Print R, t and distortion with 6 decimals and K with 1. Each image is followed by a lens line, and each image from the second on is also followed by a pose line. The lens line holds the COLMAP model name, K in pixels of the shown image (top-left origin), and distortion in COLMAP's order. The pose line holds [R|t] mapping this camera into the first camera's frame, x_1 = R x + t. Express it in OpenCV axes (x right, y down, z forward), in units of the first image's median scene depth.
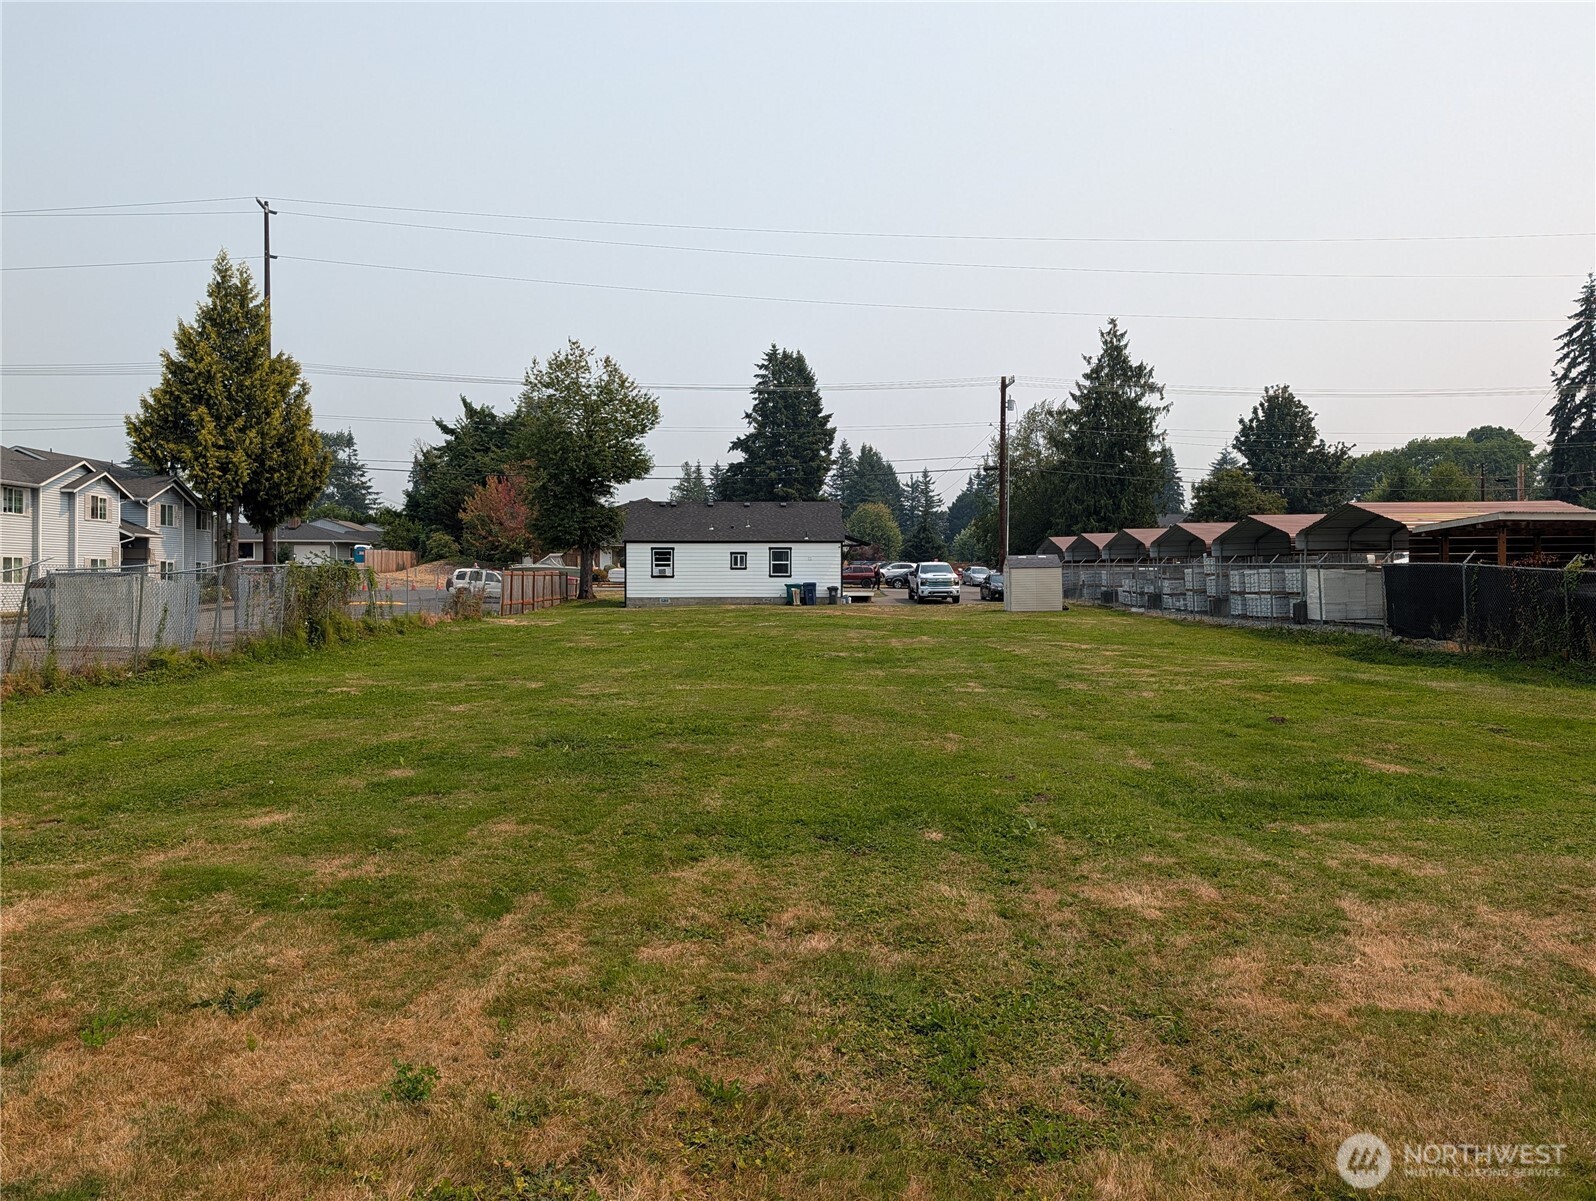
lens RADIAL K [[1196.6, 0, 798.0], [0, 1196.6, 600.5], [0, 0, 1]] dist [0.038577, -0.004025]
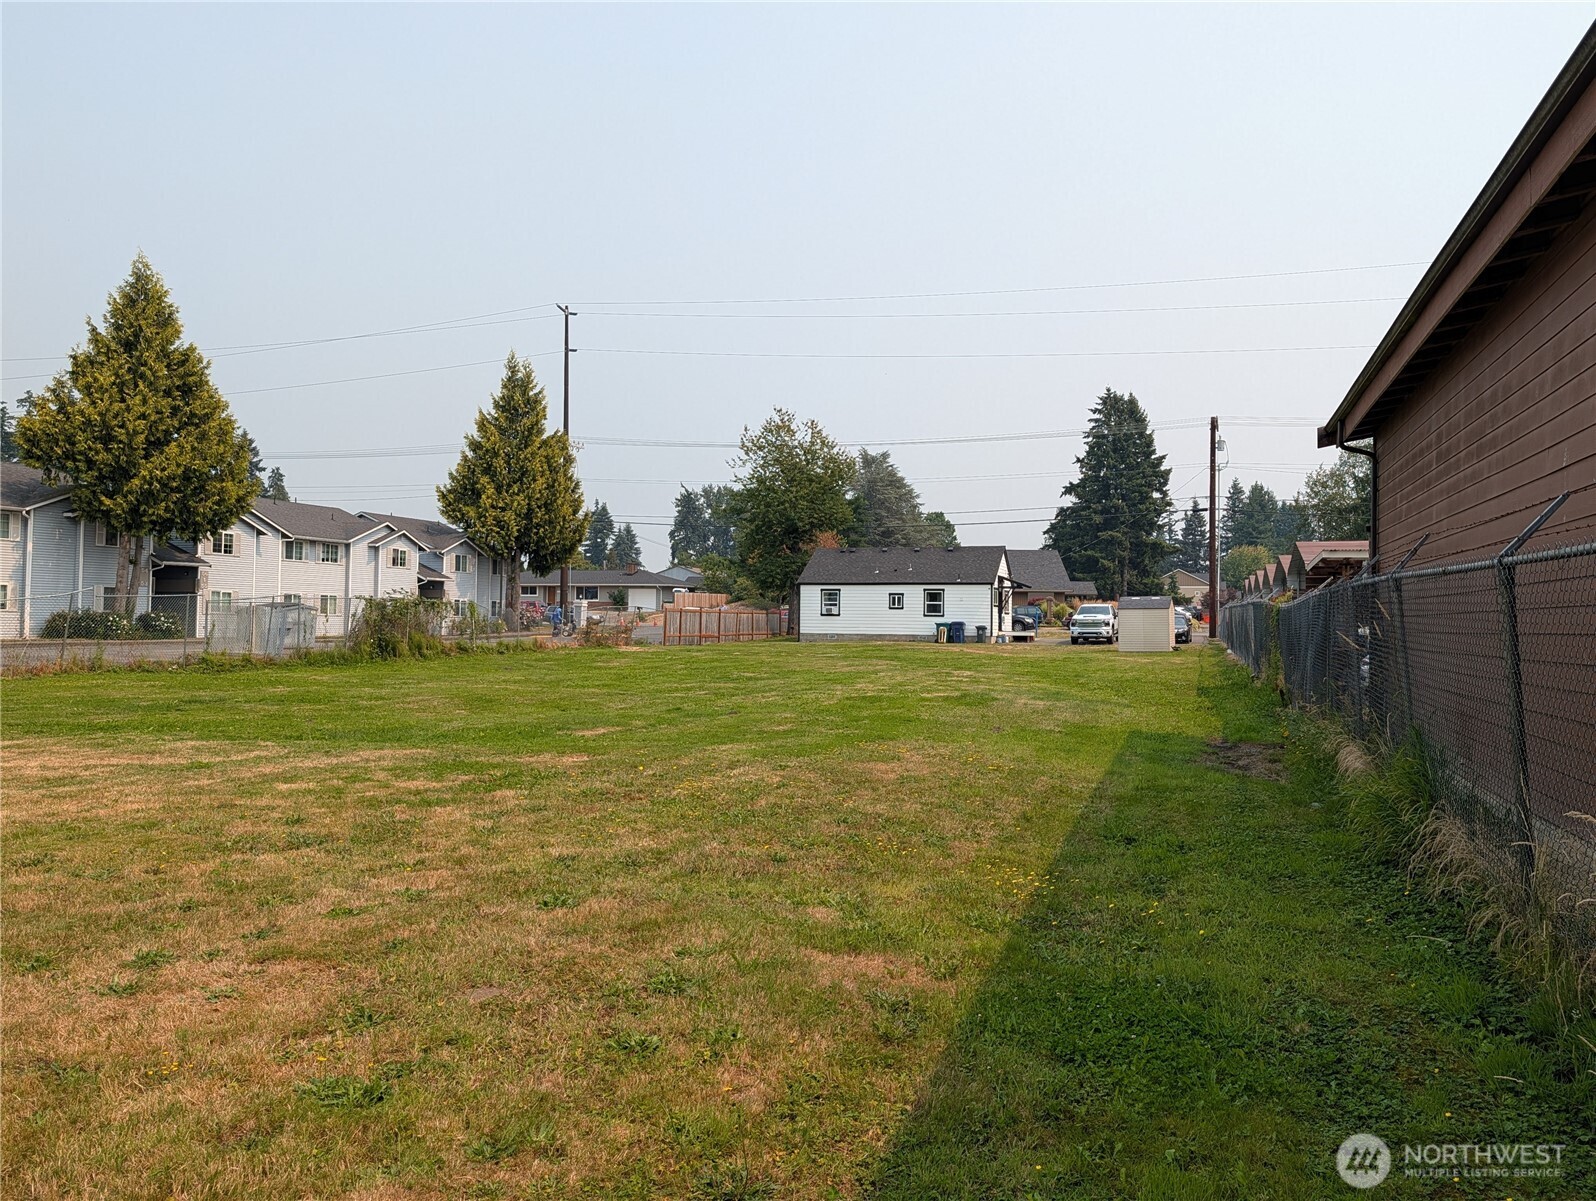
lens RADIAL K [[1196.6, 0, 798.0], [0, 1196.6, 600.5], [0, 0, 1]] dist [0.038577, -0.004025]
pose [[0.937626, 0.004608, -0.347614, 0.241231], [-0.017709, 0.999247, -0.034519, 0.005287], [0.347194, 0.038522, 0.937002, -0.049948]]
